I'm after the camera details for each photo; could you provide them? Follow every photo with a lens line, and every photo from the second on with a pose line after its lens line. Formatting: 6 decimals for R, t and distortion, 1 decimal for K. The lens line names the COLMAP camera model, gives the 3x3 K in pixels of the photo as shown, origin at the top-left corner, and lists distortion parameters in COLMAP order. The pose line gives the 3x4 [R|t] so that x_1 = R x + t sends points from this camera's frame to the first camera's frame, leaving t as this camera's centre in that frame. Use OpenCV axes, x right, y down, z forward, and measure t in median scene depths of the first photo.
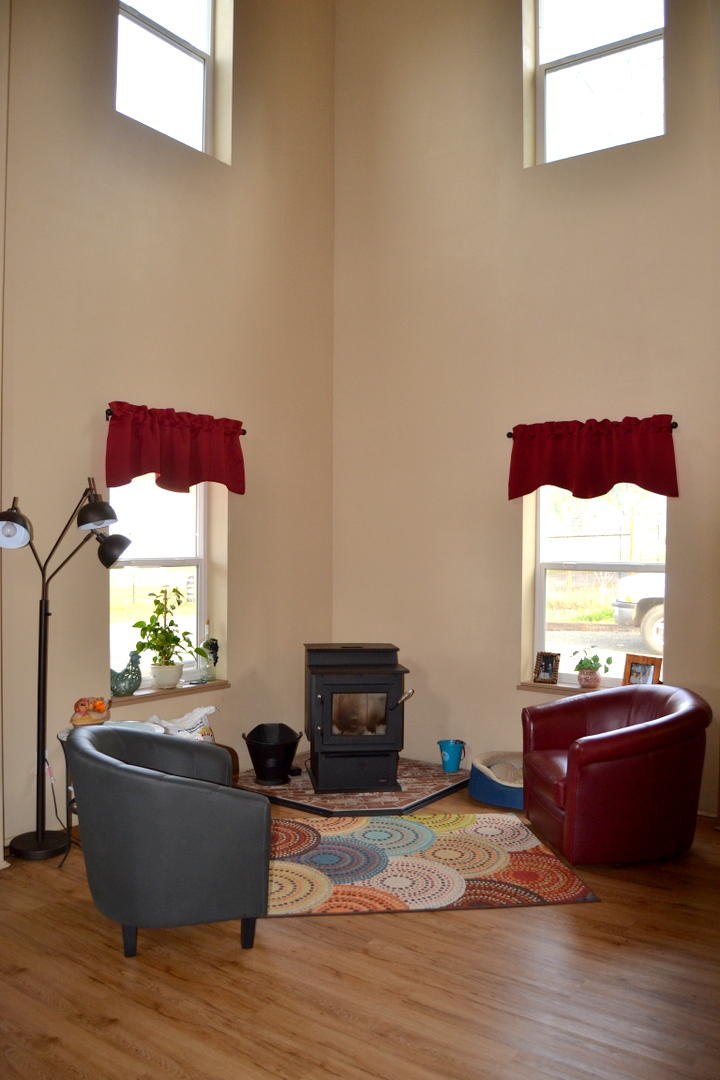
lens RADIAL K [[850.3, 0, 360.0], [0, 850.3, 540.0], [0, 0, 1]] dist [-0.104055, 0.165892]
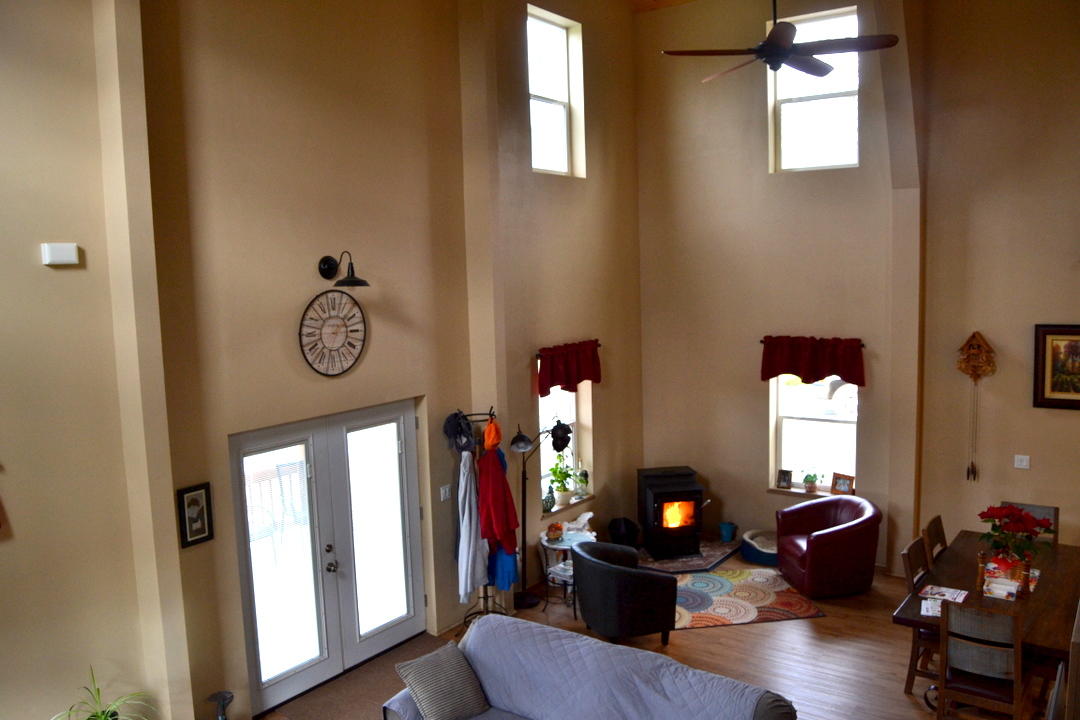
lens RADIAL K [[850.3, 0, 534.7], [0, 850.3, 345.9], [0, 0, 1]] dist [-0.104055, 0.165892]
pose [[0.999354, -0.035863, -0.002499, -0.293445], [0.035935, 0.994604, 0.097318, -0.330133], [-0.001005, -0.097345, 0.995250, -0.712668]]
